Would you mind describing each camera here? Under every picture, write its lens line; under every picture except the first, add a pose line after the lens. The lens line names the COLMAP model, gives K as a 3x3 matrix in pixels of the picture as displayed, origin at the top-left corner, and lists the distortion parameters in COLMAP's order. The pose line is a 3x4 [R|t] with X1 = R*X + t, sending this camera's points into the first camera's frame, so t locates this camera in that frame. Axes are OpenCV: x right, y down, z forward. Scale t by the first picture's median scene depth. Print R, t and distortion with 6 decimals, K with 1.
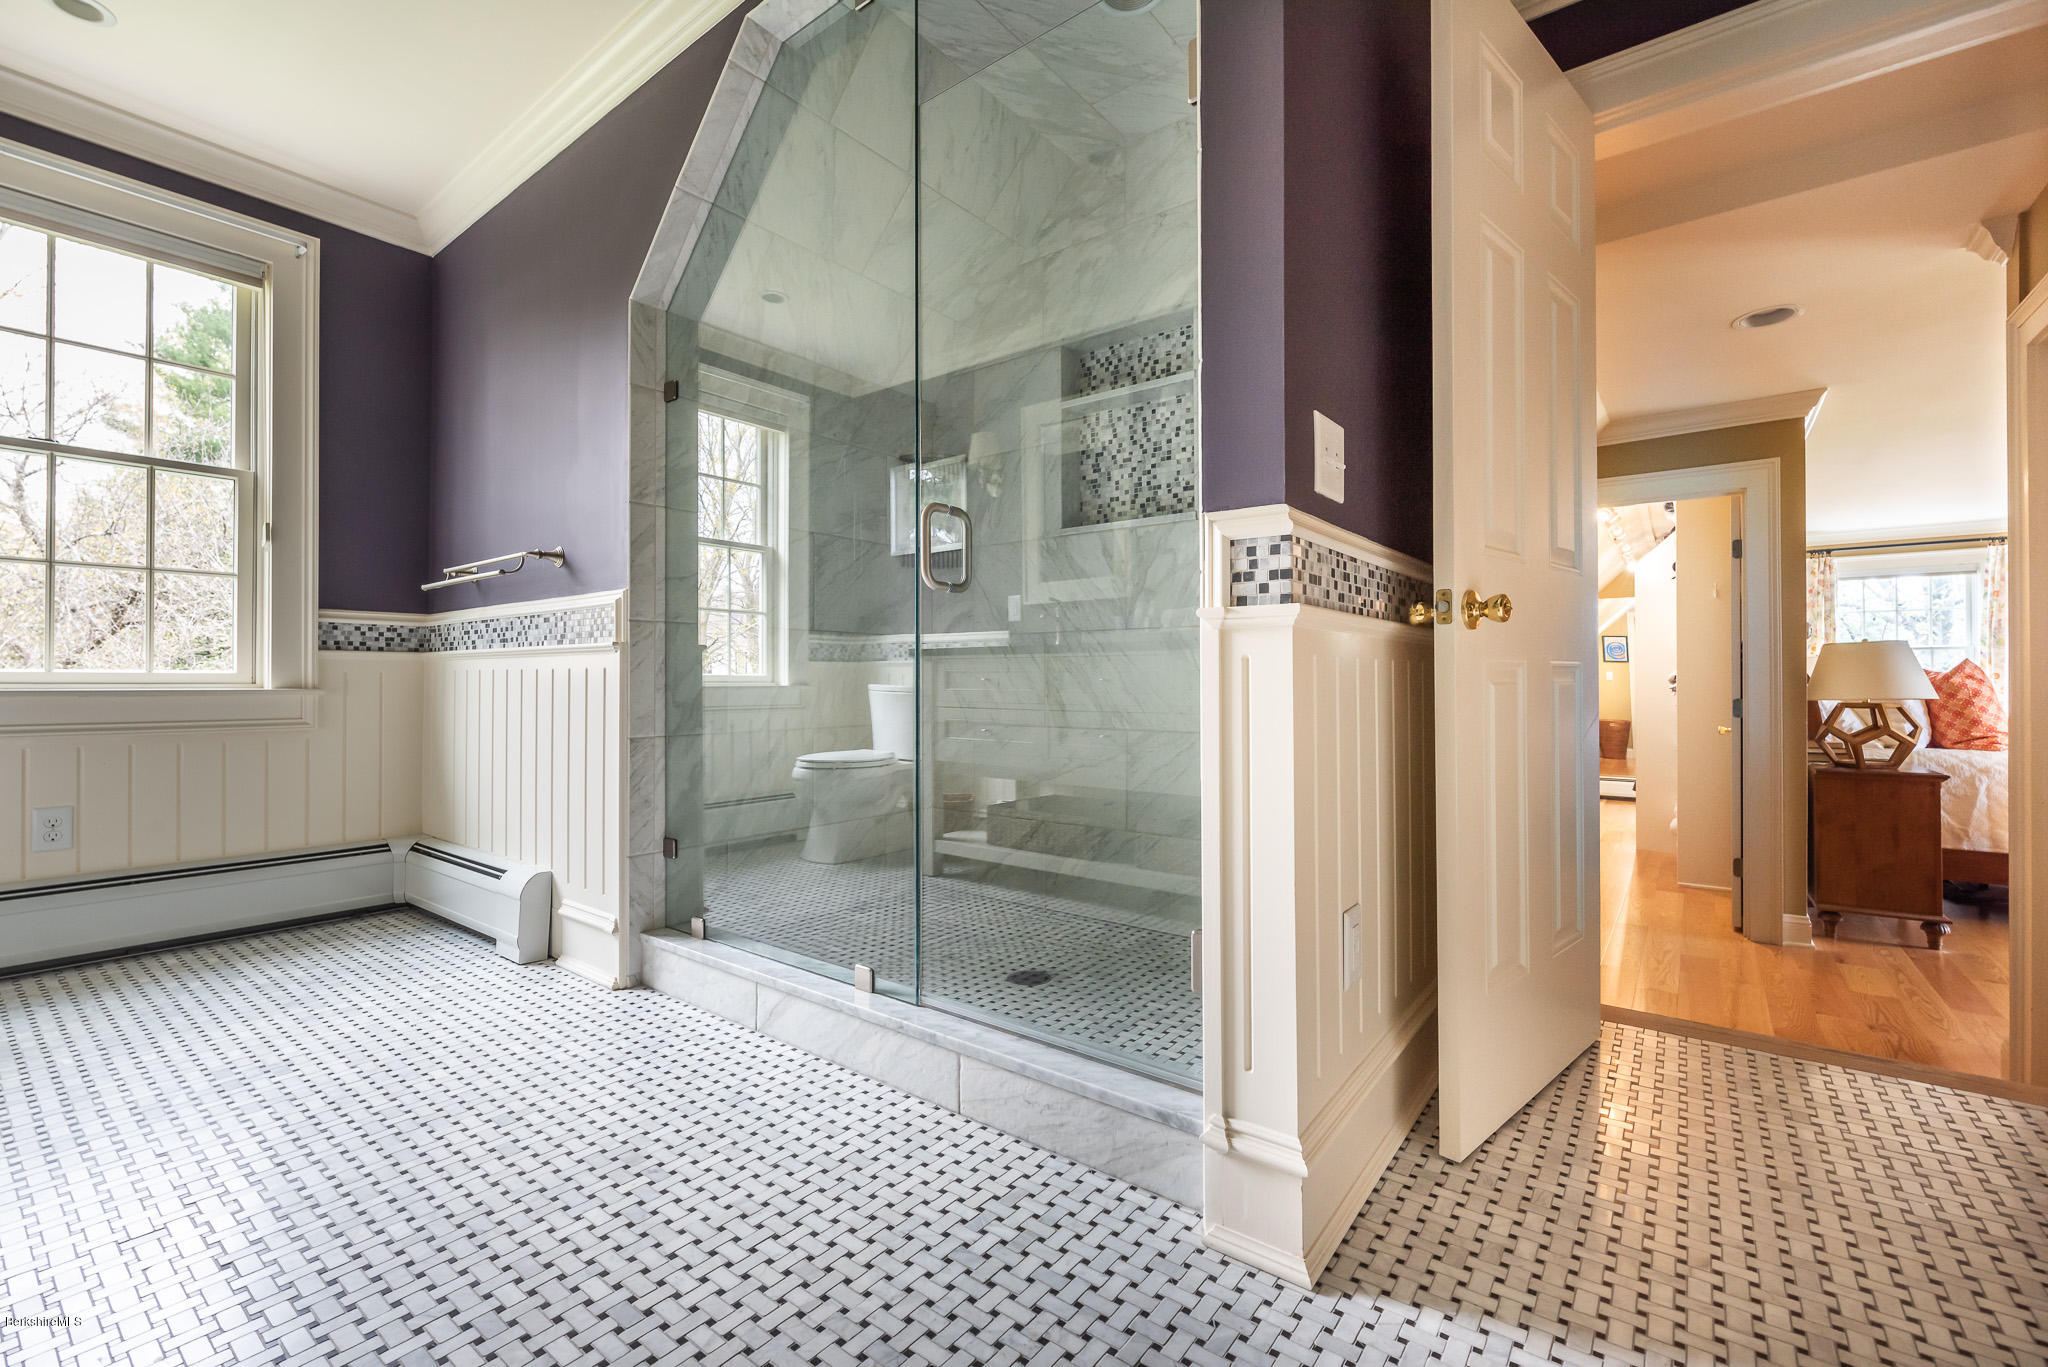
lens RADIAL K [[892.4, 0, 1022.8], [0, 892.4, 678.4], [0, 0, 1]] dist [0.001526, -0.000286]
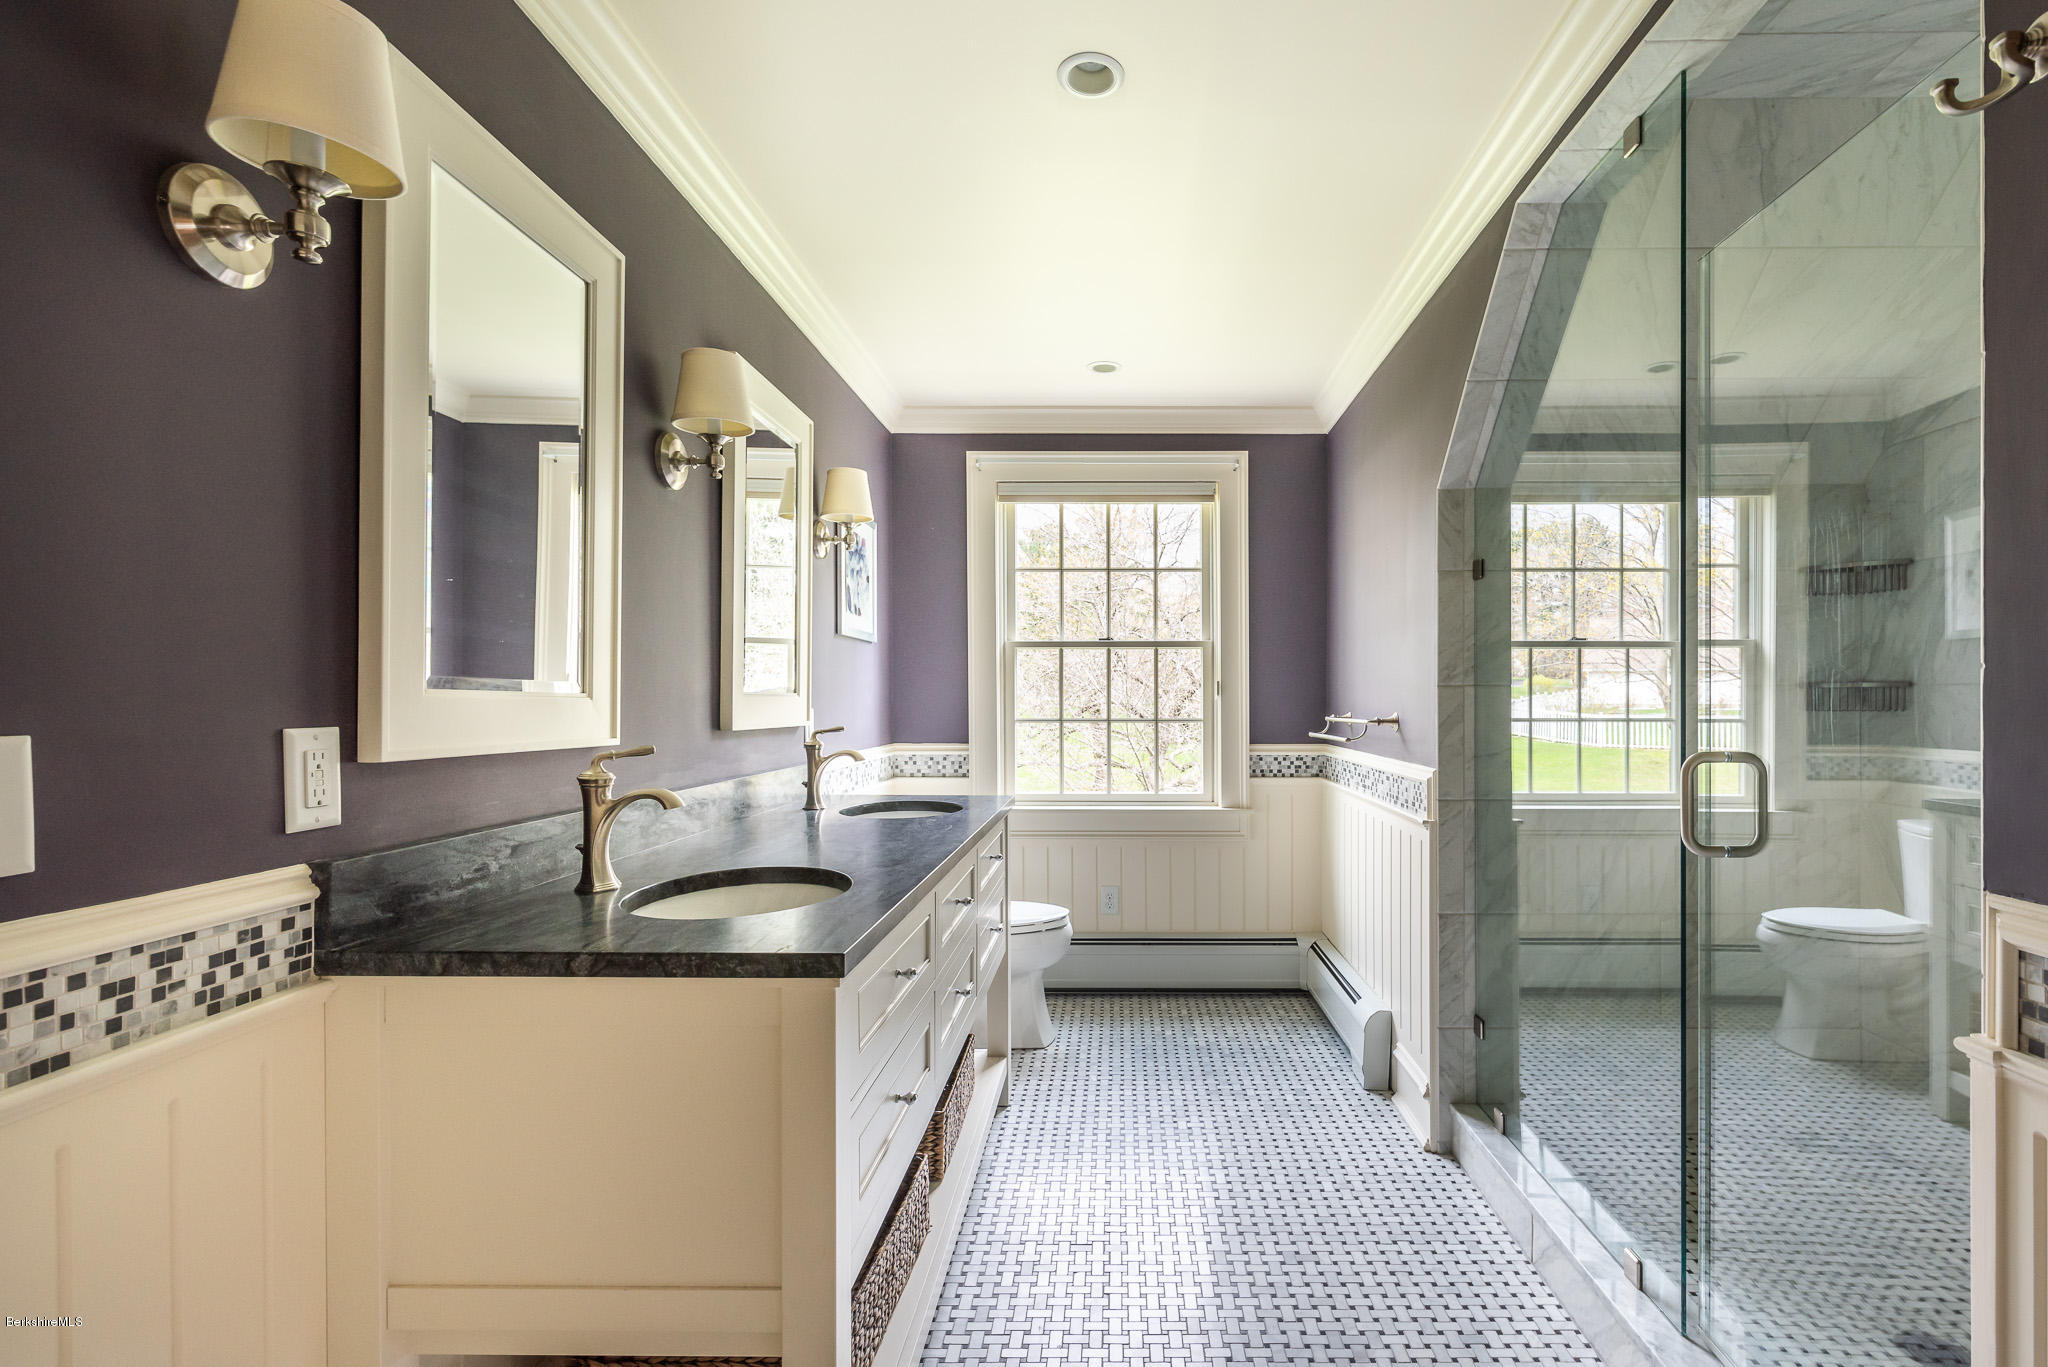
lens RADIAL K [[956.4, 0, 1090.2], [0, 956.4, 713.2], [0, 0, 1]] dist [0.005297, 0.000655]
pose [[0.602175, 0.001433, -0.798363, 0.199968], [0.013103, 0.999846, 0.011677, -0.180038], [0.798256, -0.017493, 0.602064, 0.006548]]
